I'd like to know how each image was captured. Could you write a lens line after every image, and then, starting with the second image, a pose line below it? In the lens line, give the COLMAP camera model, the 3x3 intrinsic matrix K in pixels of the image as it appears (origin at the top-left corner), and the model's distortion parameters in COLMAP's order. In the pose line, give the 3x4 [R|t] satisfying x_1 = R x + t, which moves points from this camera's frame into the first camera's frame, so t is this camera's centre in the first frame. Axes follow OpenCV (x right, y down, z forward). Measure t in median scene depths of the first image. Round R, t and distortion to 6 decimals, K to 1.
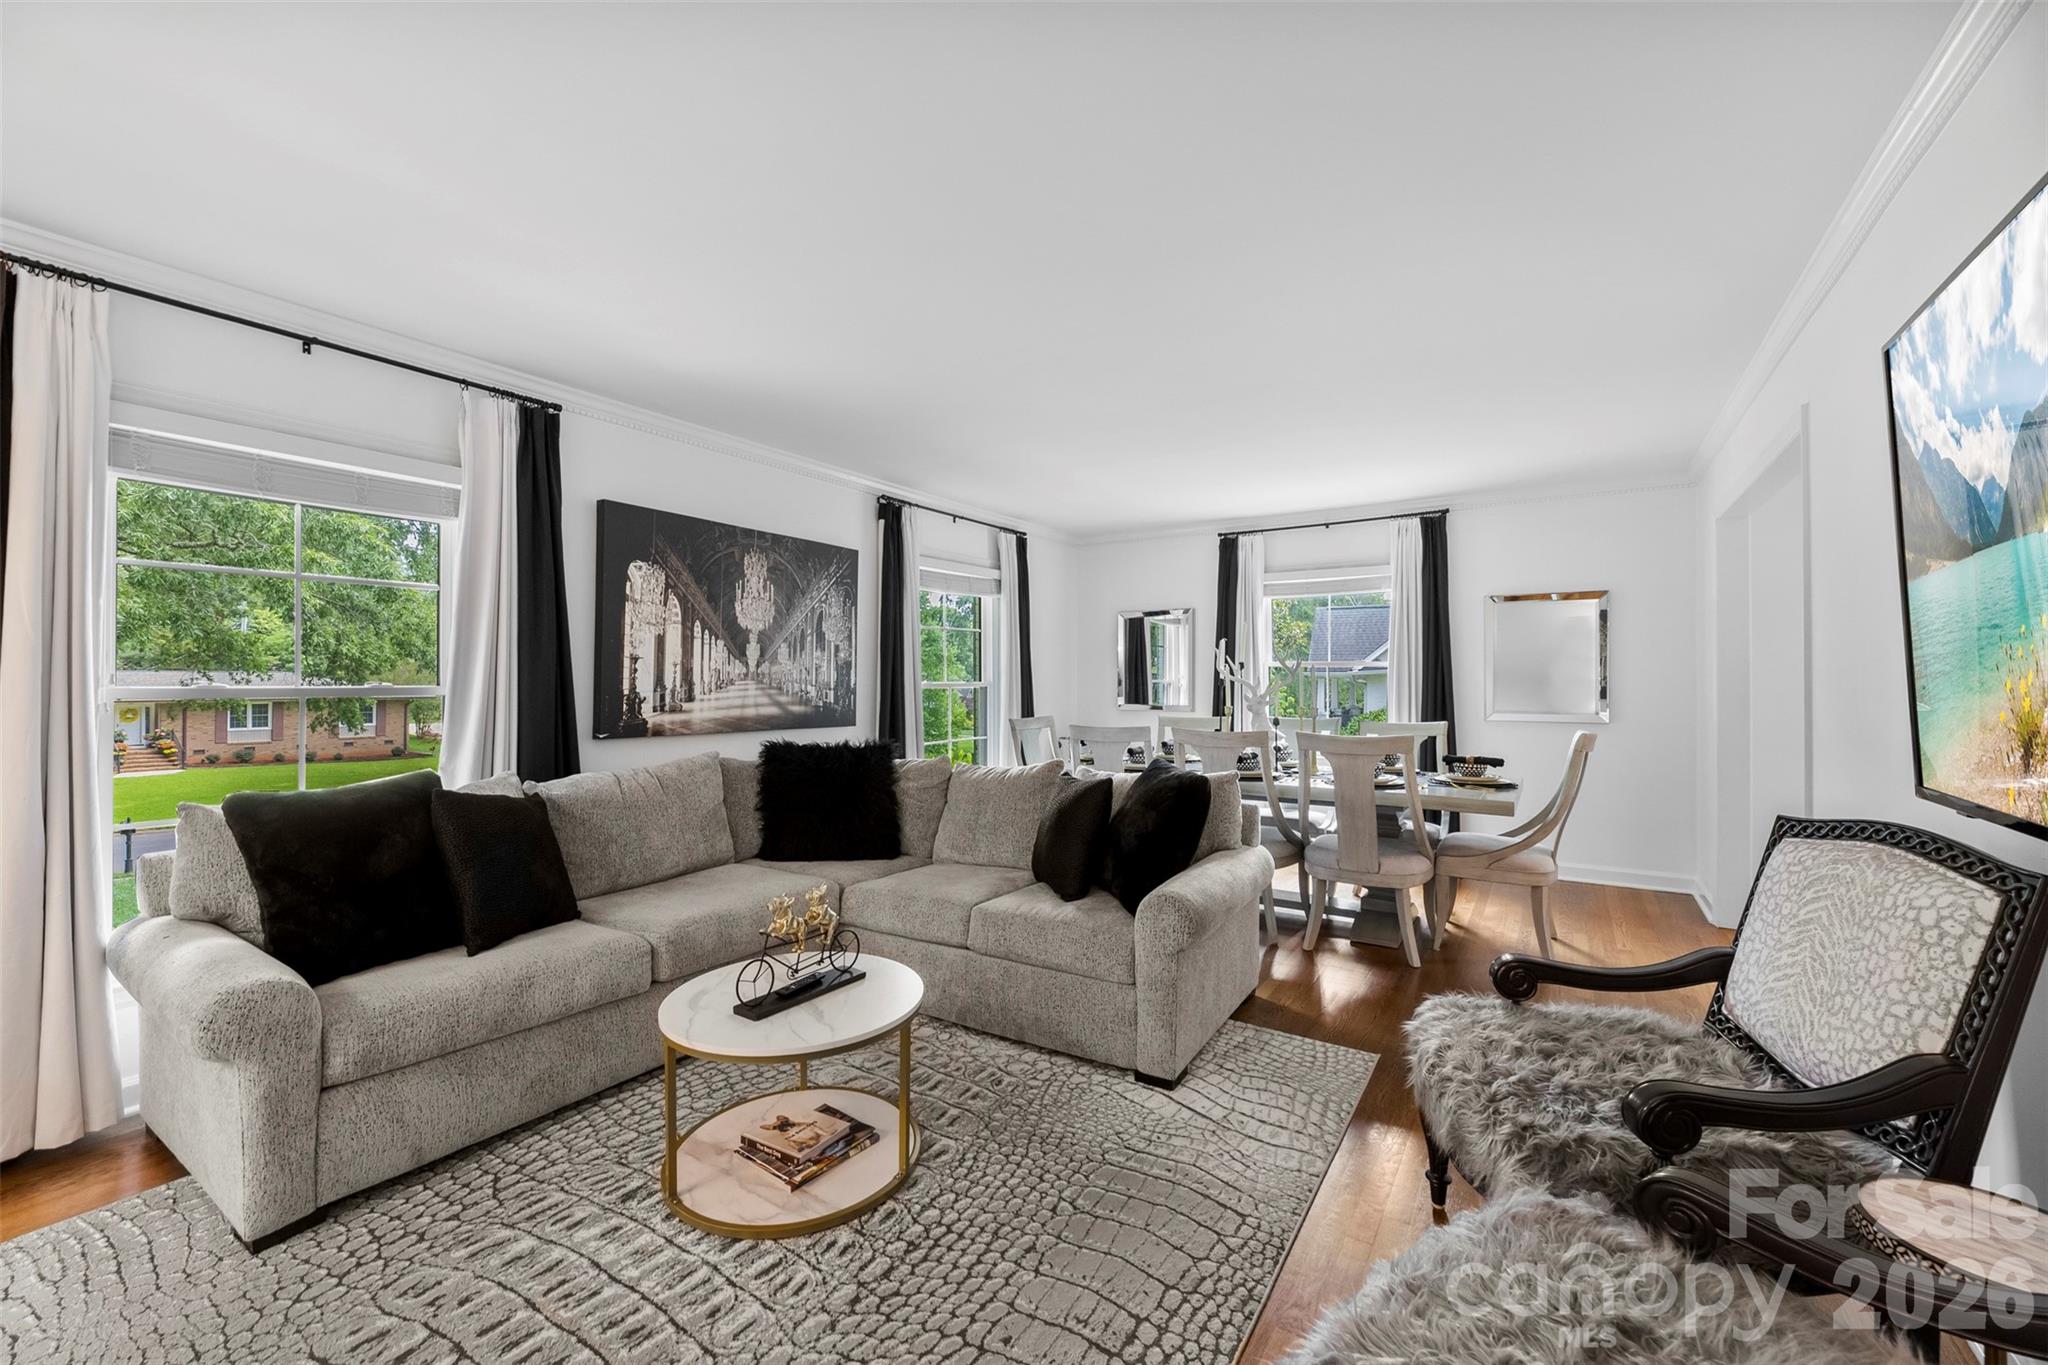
lens RADIAL K [[827.3, 0, 1021.8], [0, 827.3, 673.8], [0, 0, 1]] dist [0.000318, 0.000803]
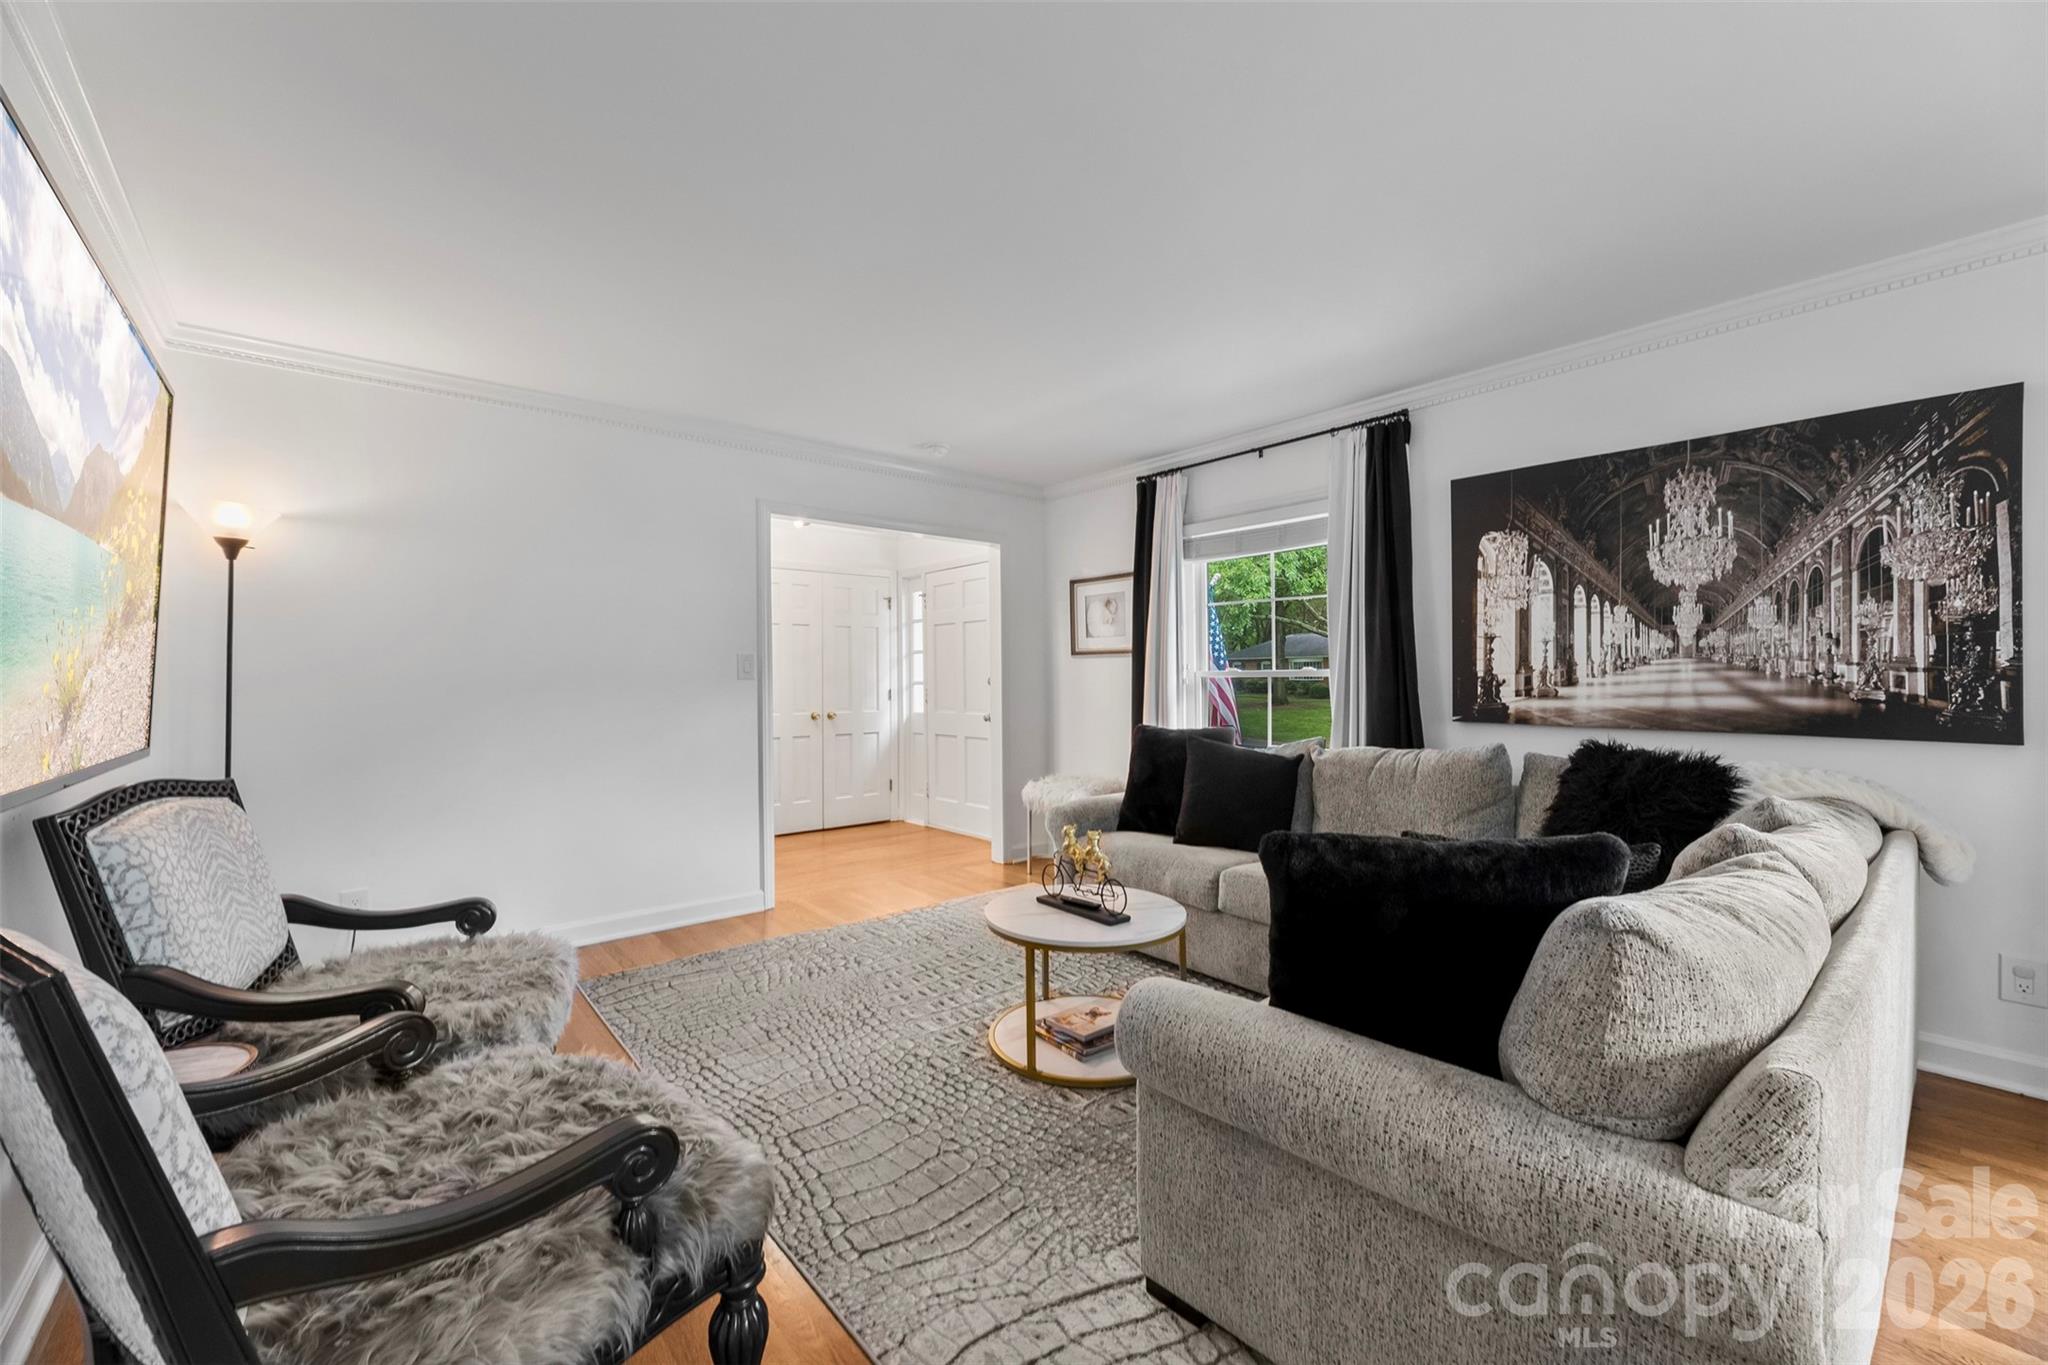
lens RADIAL K [[827.3, 0, 1031.4], [0, 827.3, 677.2], [0, 0, 1]] dist [0.000318, 0.000803]
pose [[-0.287505, 0.003391, -0.957773, 0.542569], [0.016377, 0.999865, -0.001376, 0.017559], [0.957639, -0.016081, -0.287522, 0.729915]]
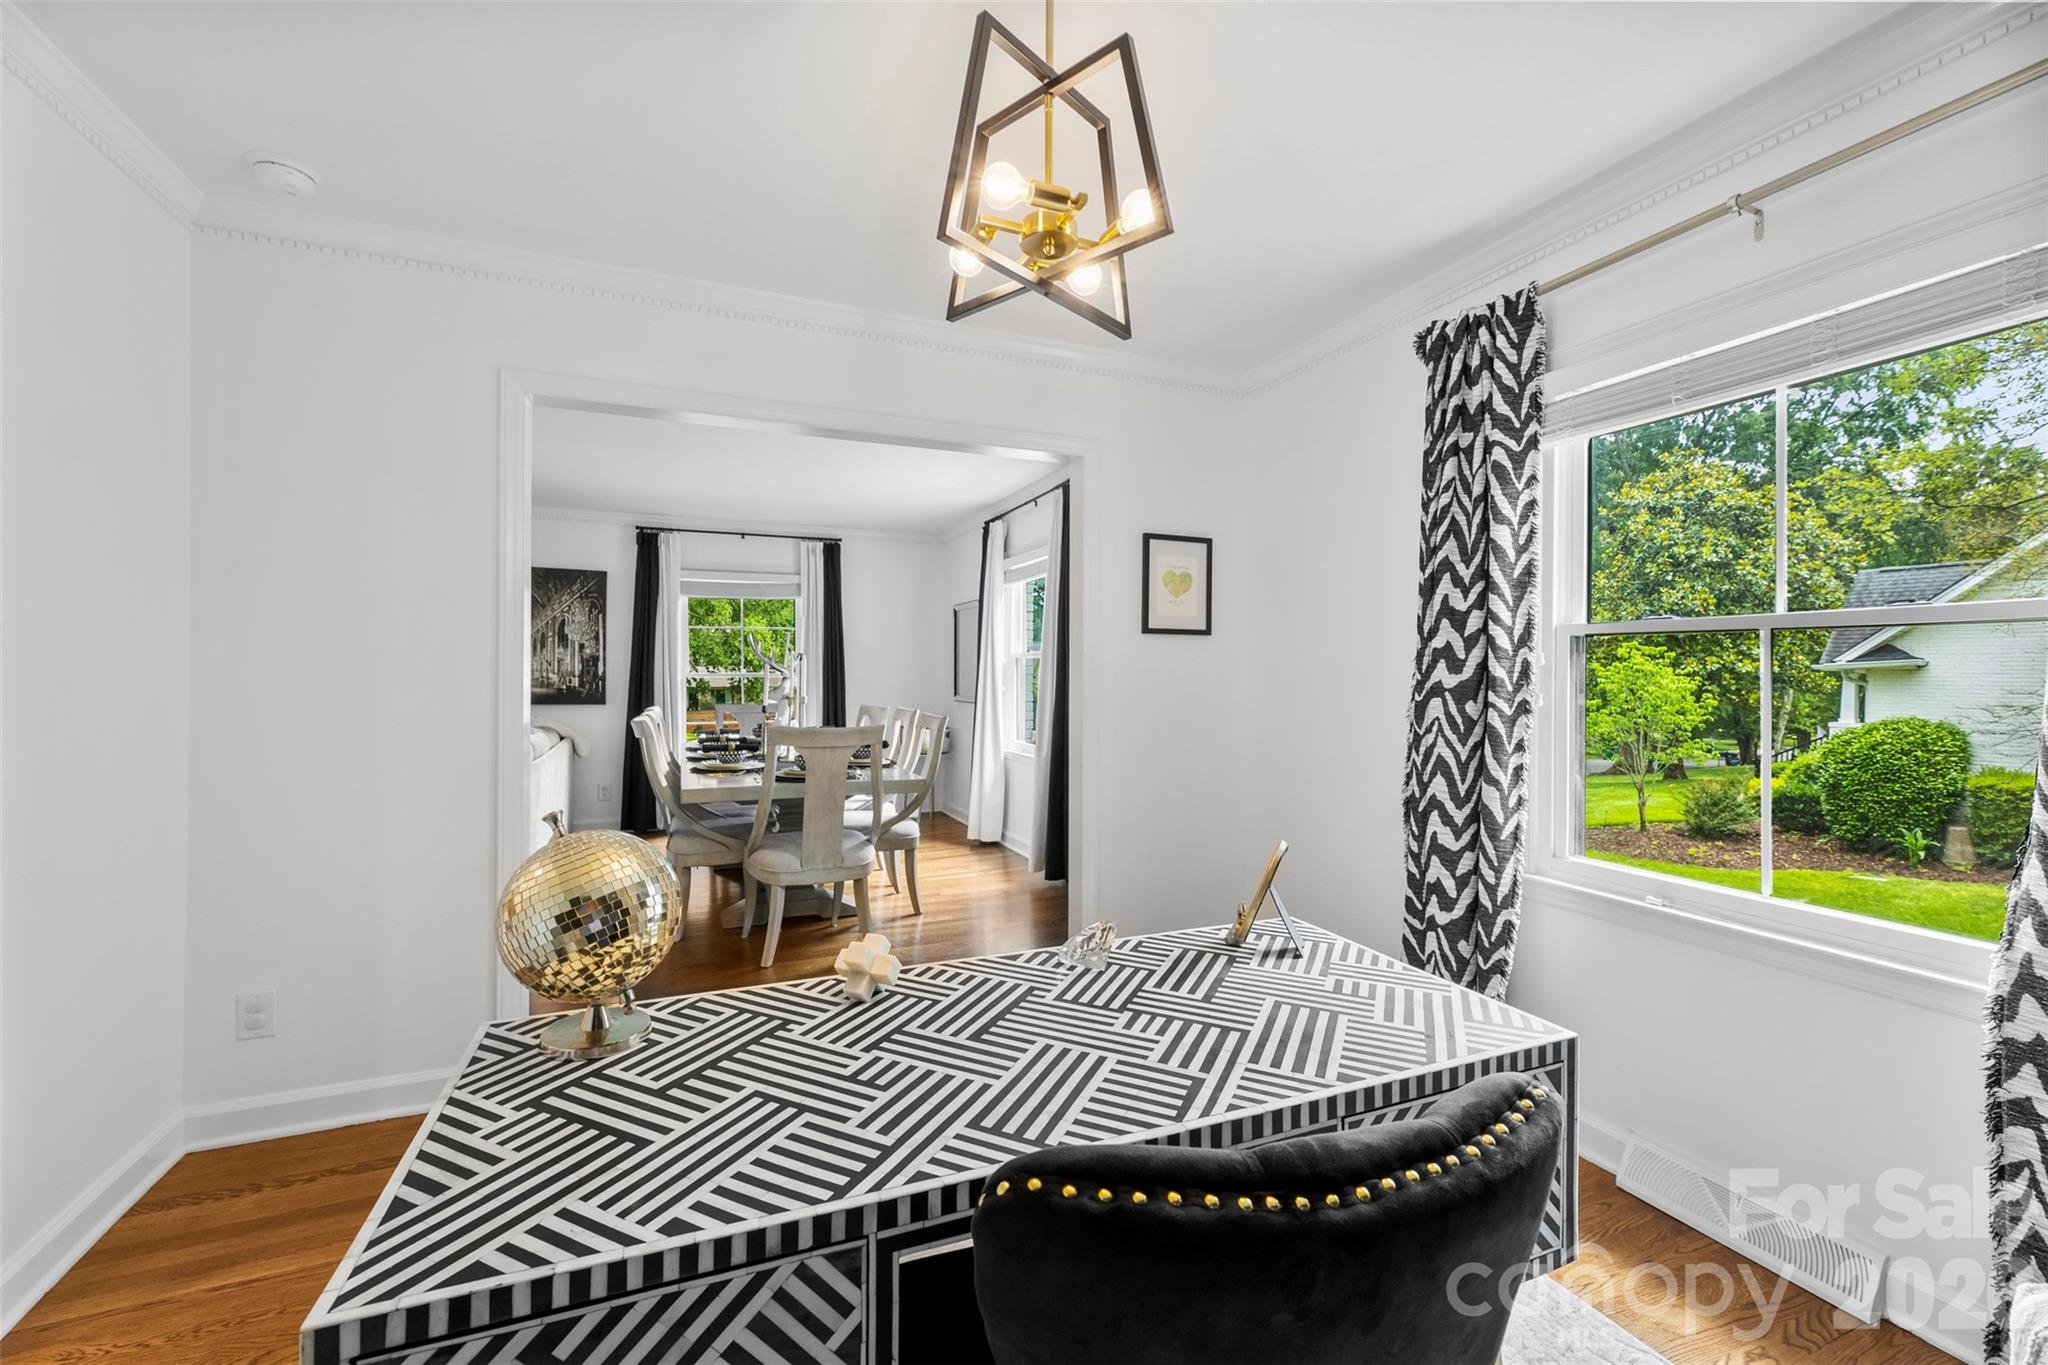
lens RADIAL K [[827.3, 0, 1020.2], [0, 827.3, 682.2], [0, 0, 1]] dist [0.000318, 0.000803]
pose [[0.813983, 0.004753, -0.580869, 1.387695], [-0.001050, 0.999977, 0.006711, 0.021825], [0.580887, -0.004853, 0.813969, 0.386472]]
